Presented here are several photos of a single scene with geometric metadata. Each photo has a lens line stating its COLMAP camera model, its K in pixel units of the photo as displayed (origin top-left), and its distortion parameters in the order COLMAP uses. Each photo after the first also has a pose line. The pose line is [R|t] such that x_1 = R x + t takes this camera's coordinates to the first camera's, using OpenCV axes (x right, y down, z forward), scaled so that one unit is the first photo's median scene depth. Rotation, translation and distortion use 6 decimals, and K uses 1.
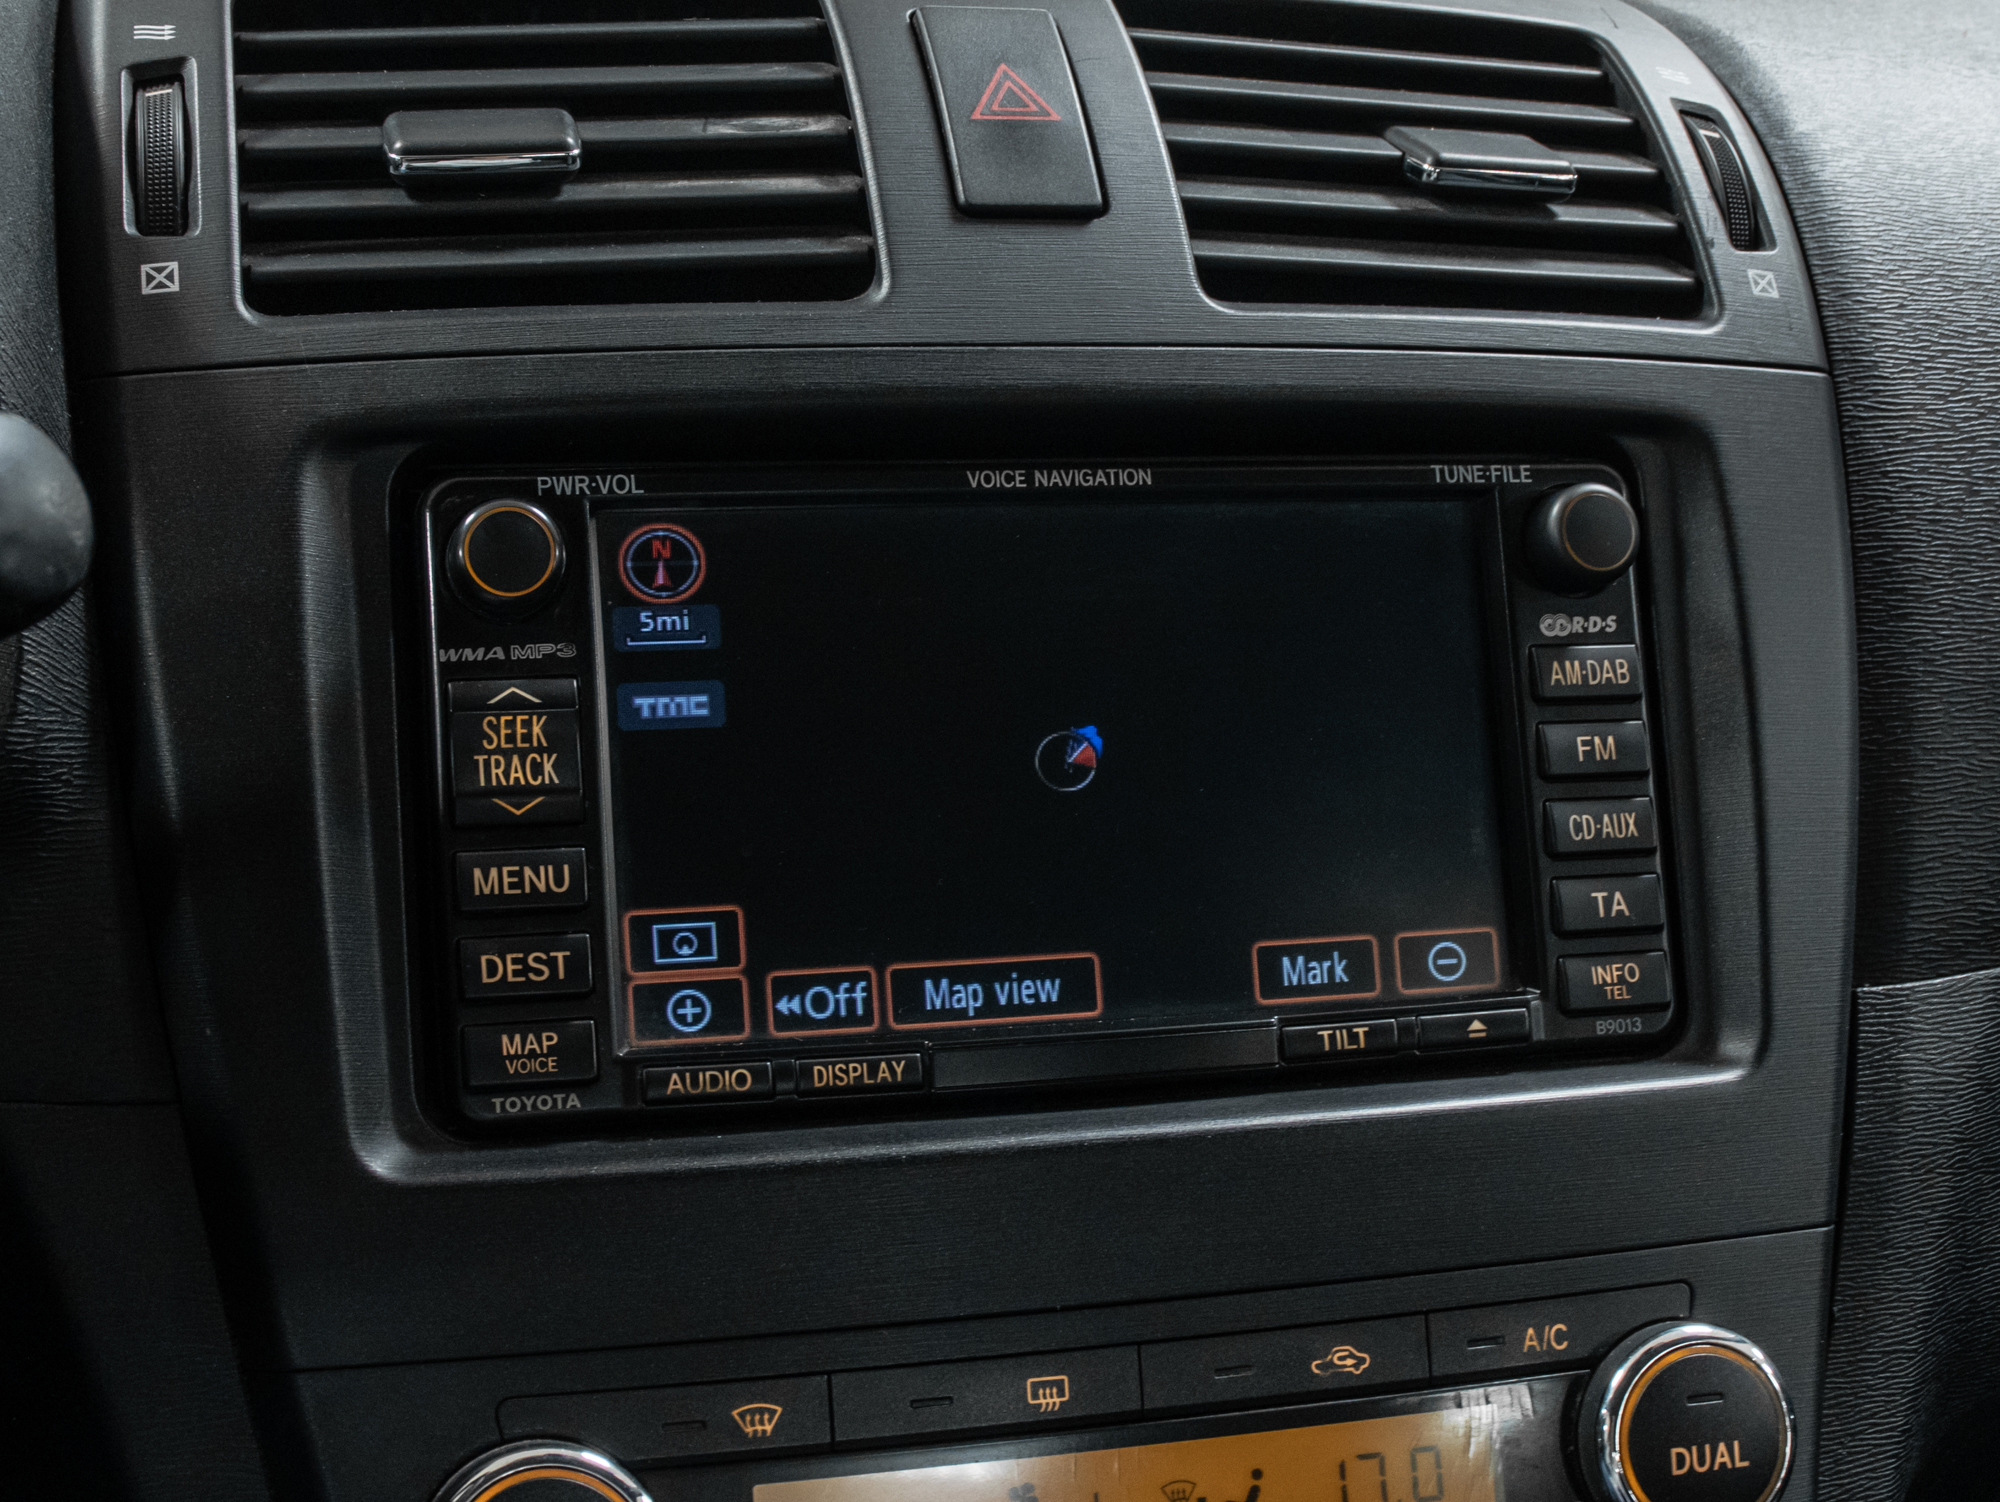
lens RADIAL K [[2835.3, 0, 1000.0], [0, 2835.3, 751.0], [0, 0, 1]] dist [-0.247607, 0.674709]
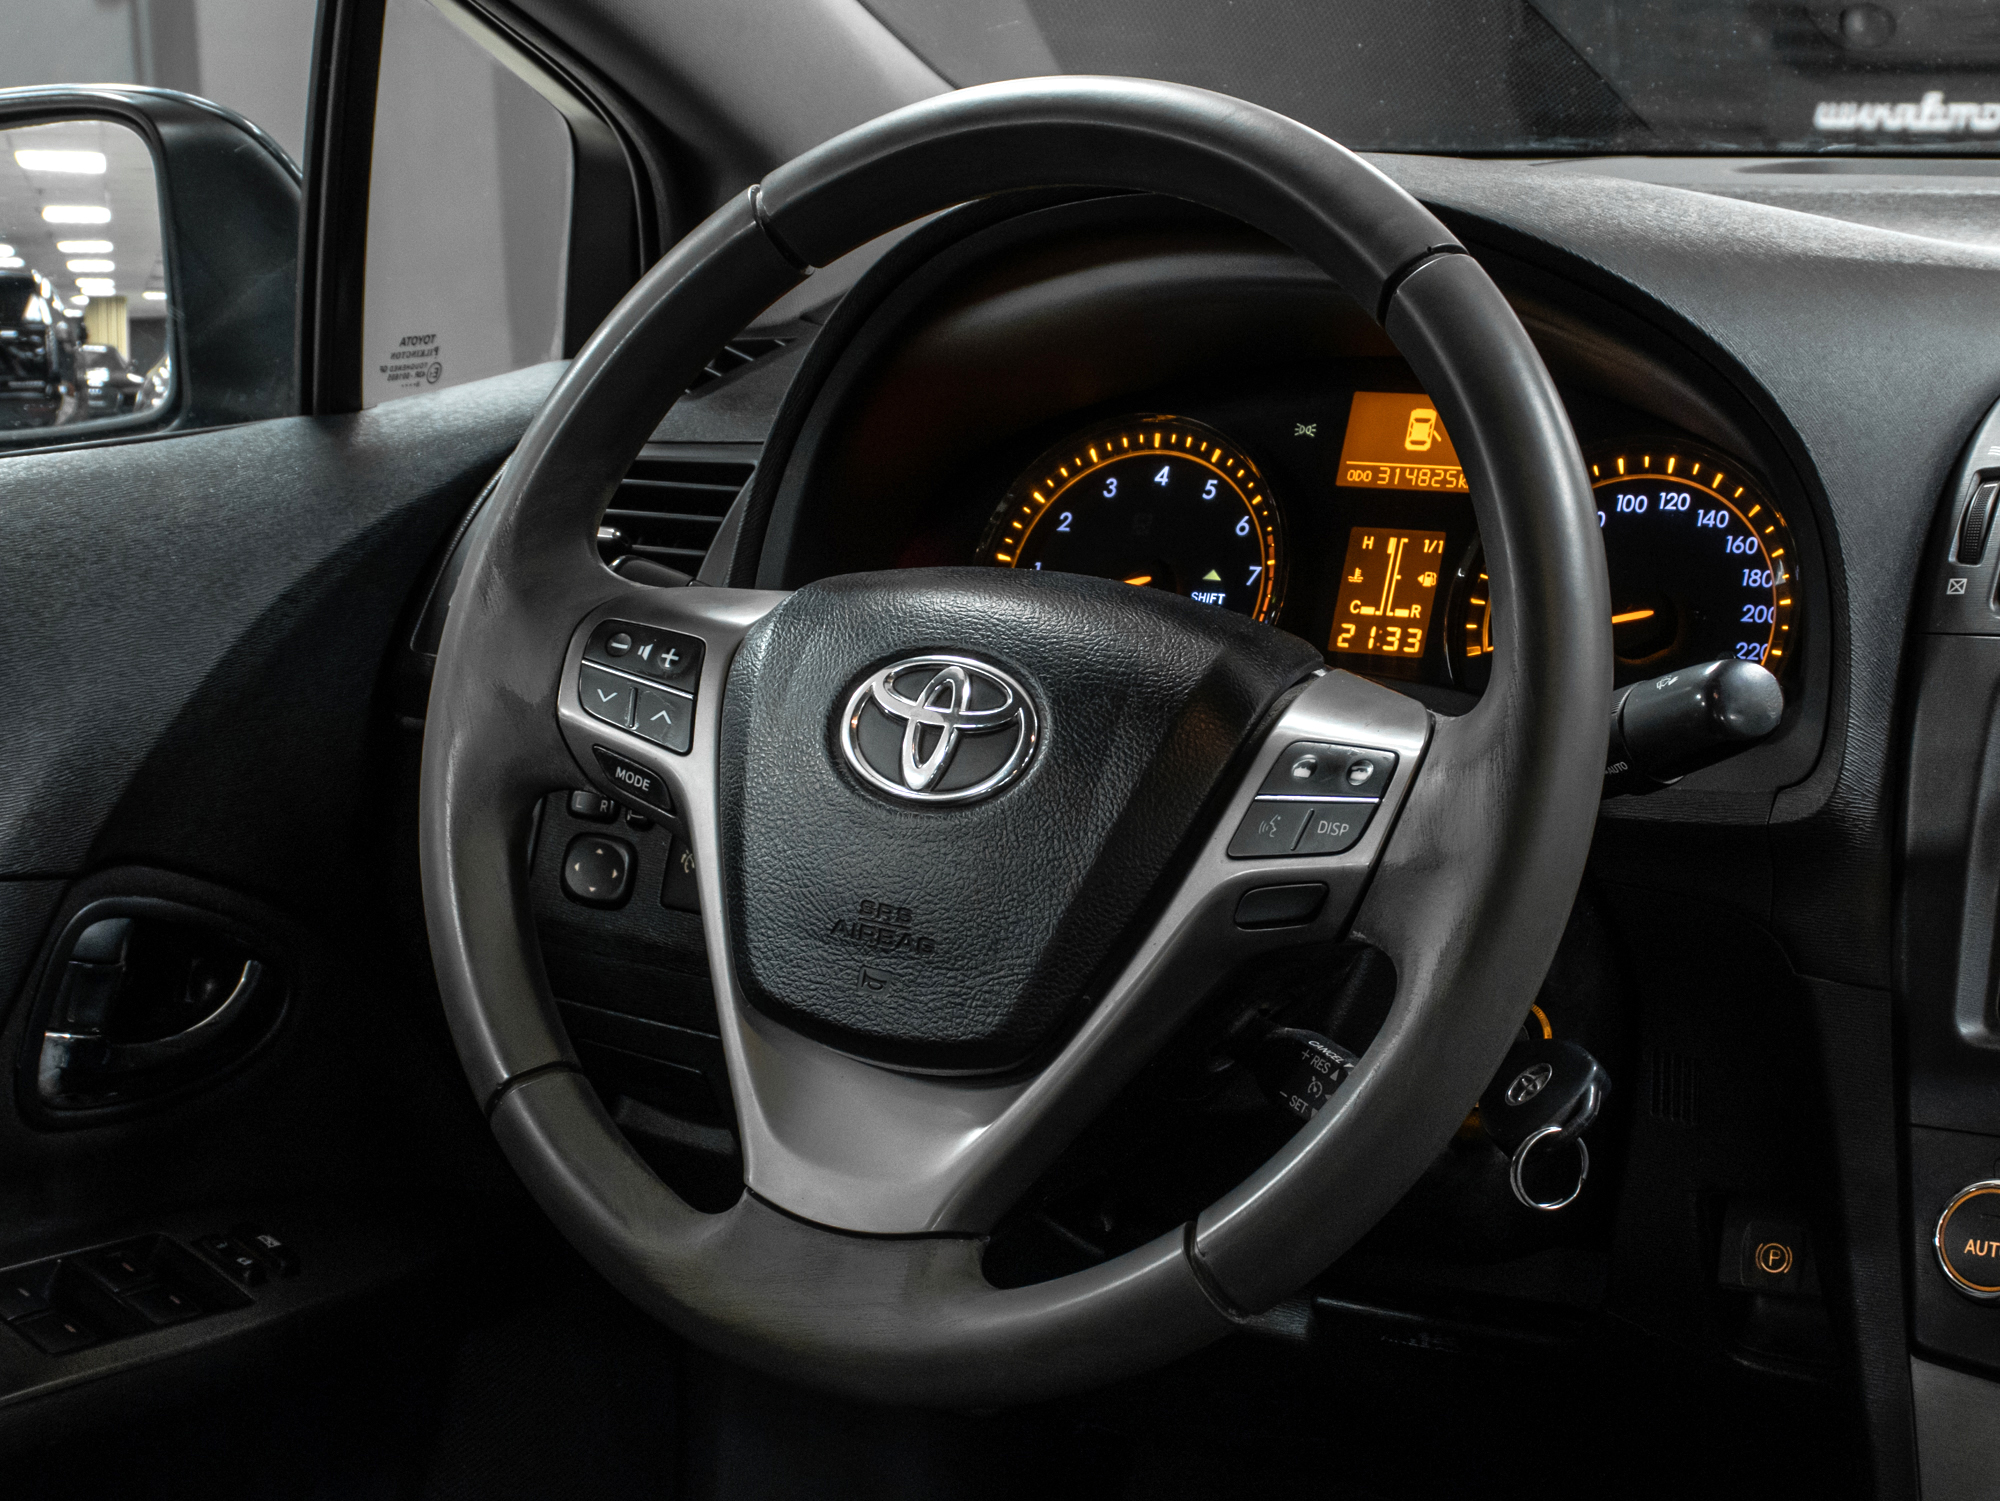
lens RADIAL K [[4374.1, 0, 1000.0], [0, 4374.1, 750.5], [0, 0, 1]] dist [-0.019901, 0.094581]
pose [[0.678619, 0.106235, -0.726767, 1.468395], [-0.134064, 0.990778, 0.019644, -0.022396], [0.722152, 0.084103, 0.686603, -1.579506]]
